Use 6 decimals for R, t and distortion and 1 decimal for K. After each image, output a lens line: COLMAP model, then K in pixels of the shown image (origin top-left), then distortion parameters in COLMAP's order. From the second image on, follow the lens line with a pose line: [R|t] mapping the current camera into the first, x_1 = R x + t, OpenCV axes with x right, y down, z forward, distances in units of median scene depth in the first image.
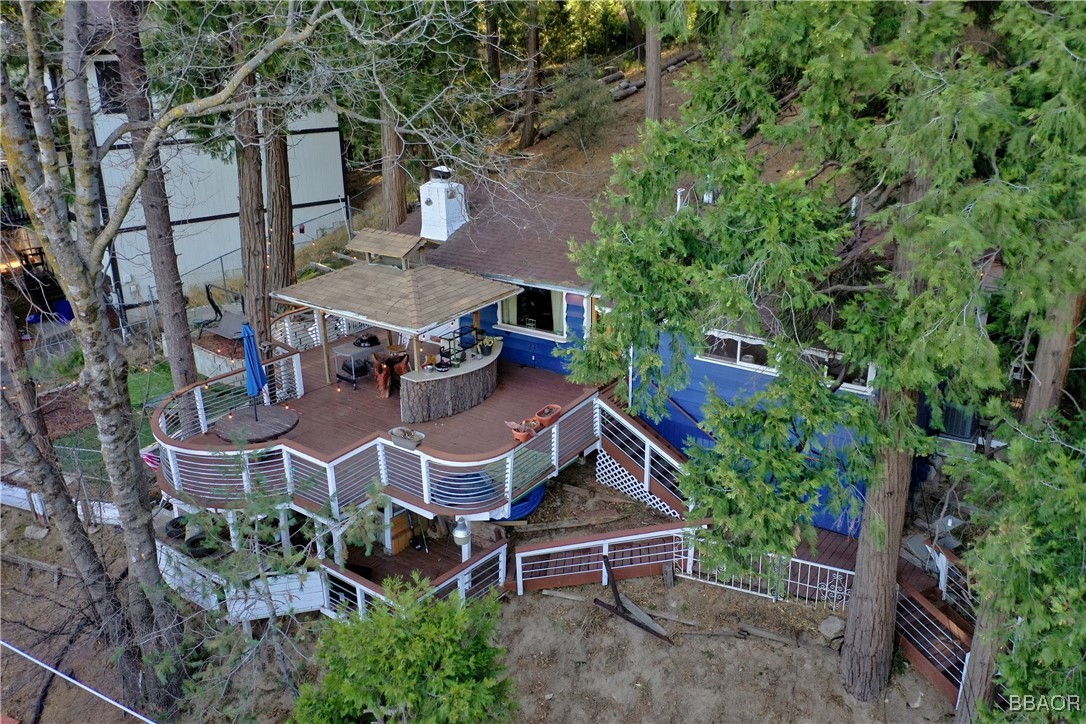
lens RADIAL K [[851.1, 0, 536.6], [0, 851.1, 370.1], [0, 0, 1]] dist [-0.018876, -0.001563]
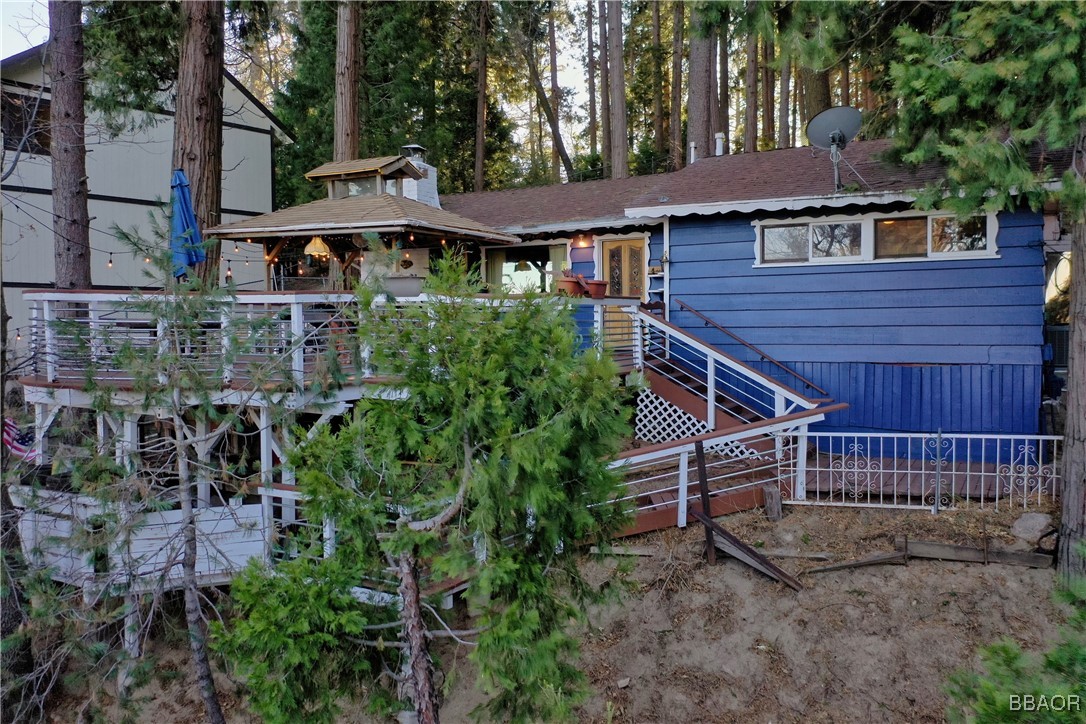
lens RADIAL K [[851.1, 0, 537.2], [0, 851.1, 365.4], [0, 0, 1]] dist [-0.018876, -0.001563]
pose [[0.992973, -0.002408, 0.118320, -0.122499], [0.039105, 0.950309, -0.308843, 0.346840], [-0.111697, 0.311300, 0.943725, 0.327600]]
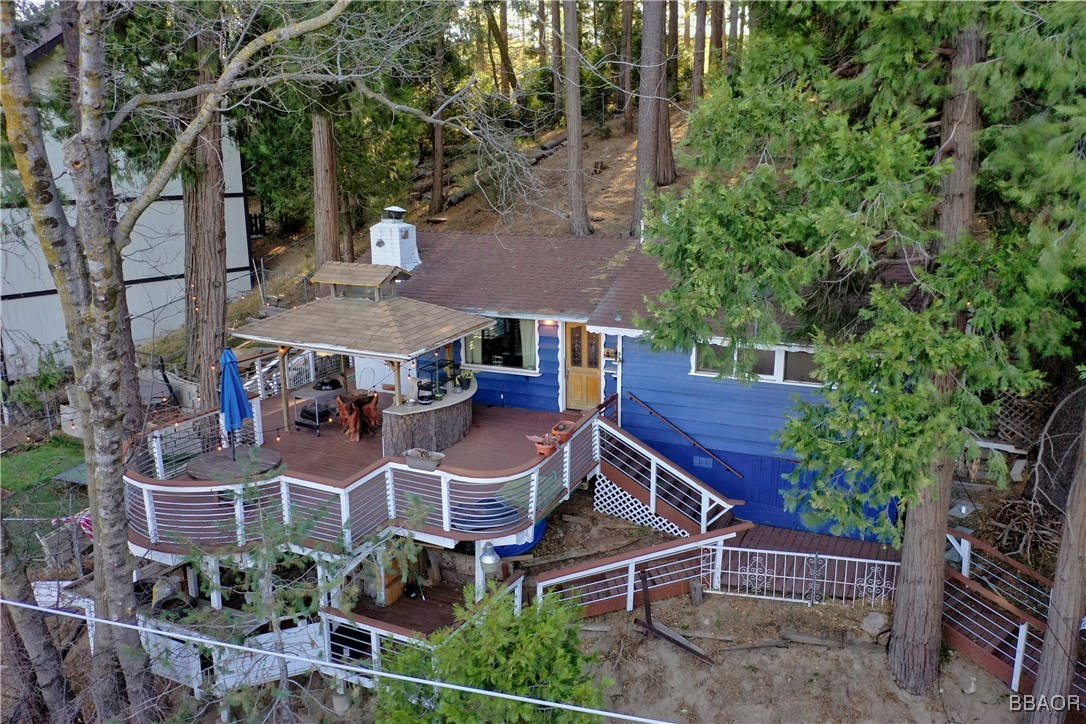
lens RADIAL K [[851.1, 0, 536.0], [0, 851.1, 372.1], [0, 0, 1]] dist [-0.018876, -0.001563]
pose [[0.983412, -0.043286, 0.176145, -0.181281], [0.063892, 0.991533, -0.113046, 0.093546], [-0.169761, 0.122426, 0.977851, 0.068066]]
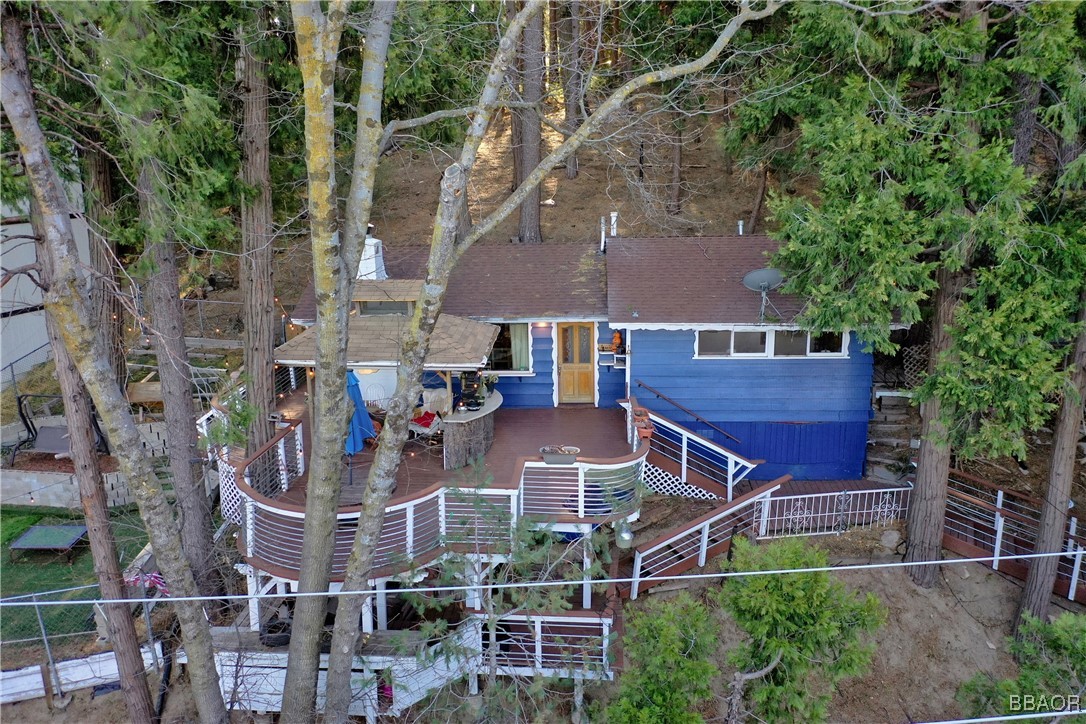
lens RADIAL K [[851.1, 0, 541.7], [0, 851.1, 366.8], [0, 0, 1]] dist [-0.018876, -0.001563]
pose [[0.851299, -0.130336, 0.508234, -0.626641], [0.195645, 0.977648, -0.076993, 0.049807], [-0.486839, 0.164977, 0.857770, 0.136105]]
